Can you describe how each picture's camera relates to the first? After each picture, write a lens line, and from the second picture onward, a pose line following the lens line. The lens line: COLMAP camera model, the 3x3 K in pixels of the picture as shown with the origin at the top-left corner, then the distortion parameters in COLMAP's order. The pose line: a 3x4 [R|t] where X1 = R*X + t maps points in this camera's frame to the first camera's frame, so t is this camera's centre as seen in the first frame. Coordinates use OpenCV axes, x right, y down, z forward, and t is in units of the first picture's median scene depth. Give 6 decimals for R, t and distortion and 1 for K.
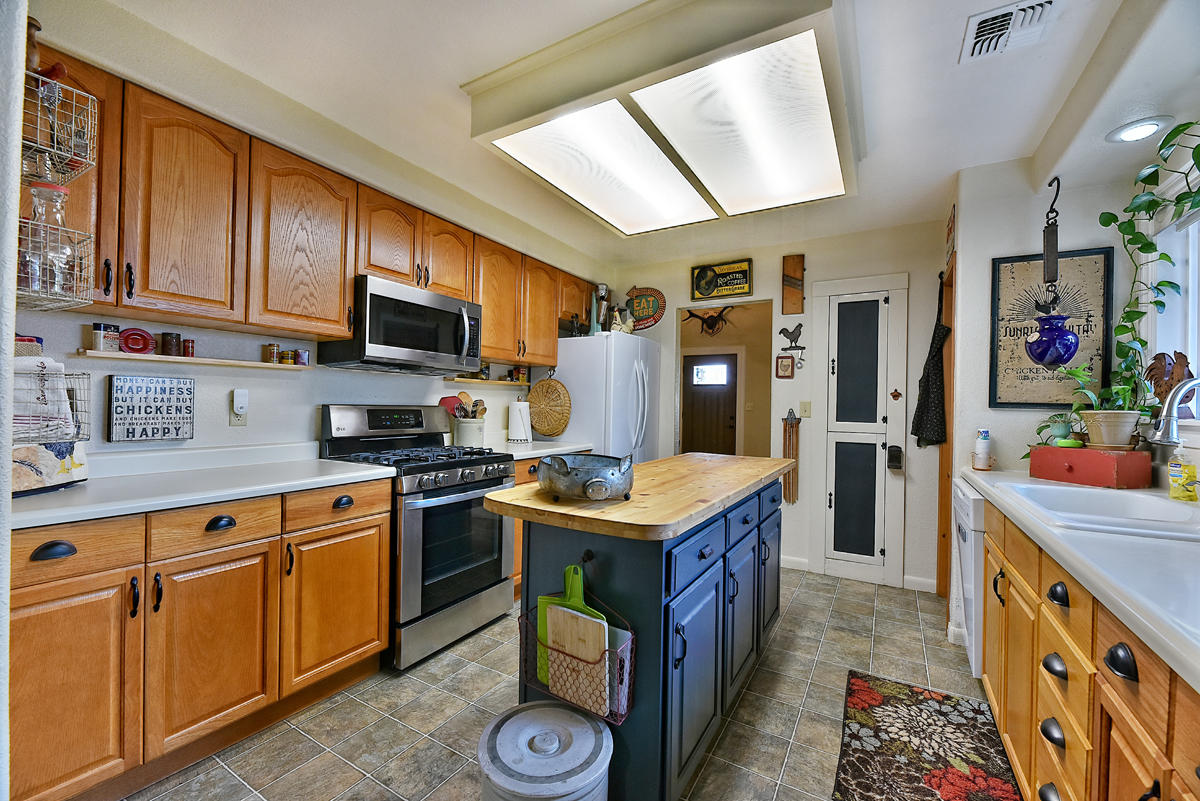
lens RADIAL K [[487.1, 0, 597.0], [0, 487.1, 404.1], [0, 0, 1]] dist [0.000111, 0.000003]
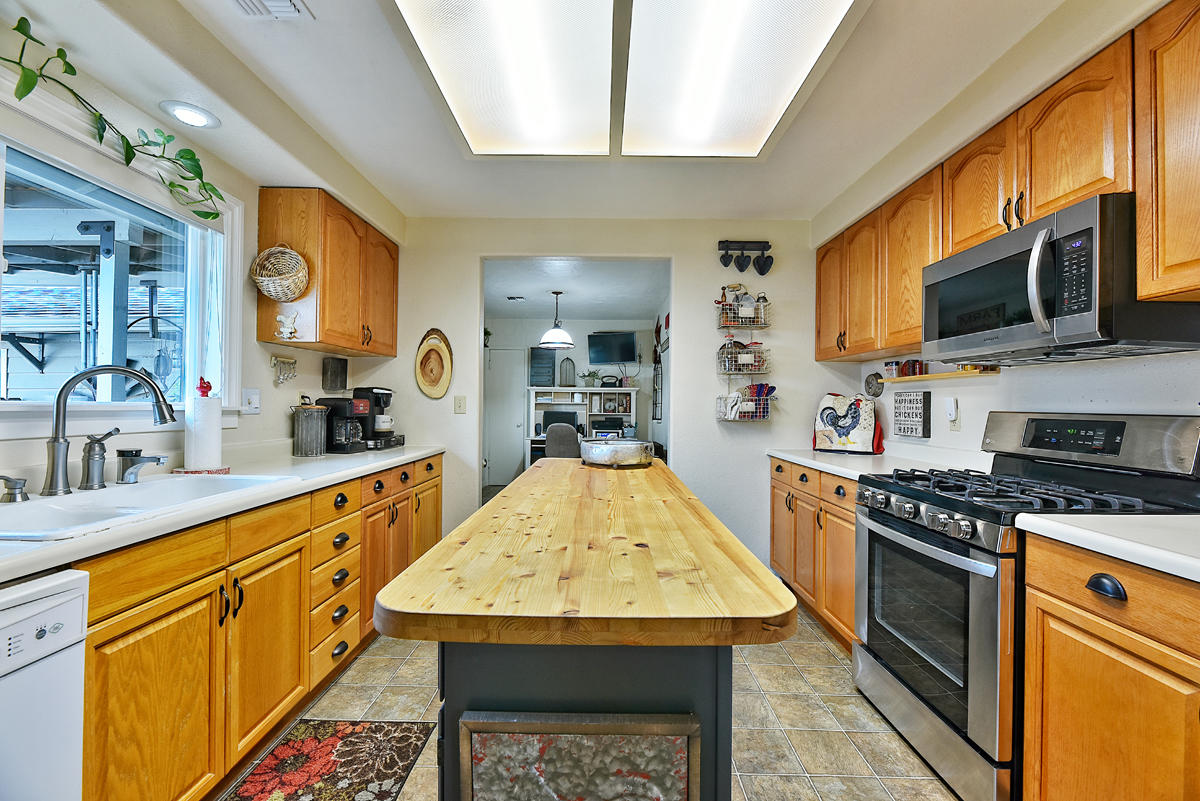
lens RADIAL K [[487.1, 0, 599.0], [0, 487.1, 403.4], [0, 0, 1]] dist [0.000111, 0.000003]
pose [[-0.856893, -0.027192, -0.514777, 0.606905], [-0.024479, 0.999628, -0.012056, 0.016972], [0.514913, 0.002271, -0.857239, 1.742723]]
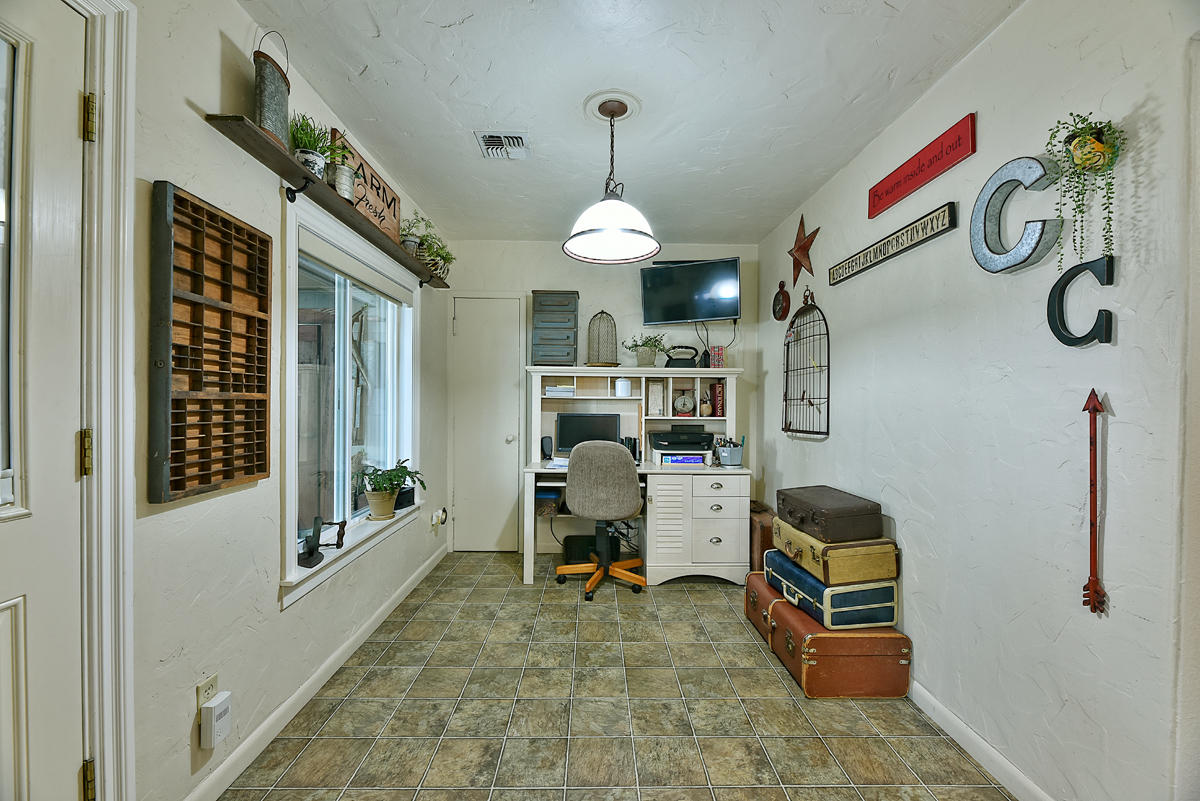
lens RADIAL K [[487.1, 0, 595.5], [0, 487.1, 400.4], [0, 0, 1]] dist [0.000111, 0.000003]
pose [[-0.845032, -0.023325, -0.534206, 0.305474], [-0.022662, 0.999713, -0.007802, 0.009900], [0.534235, 0.005513, -0.845318, 0.955689]]
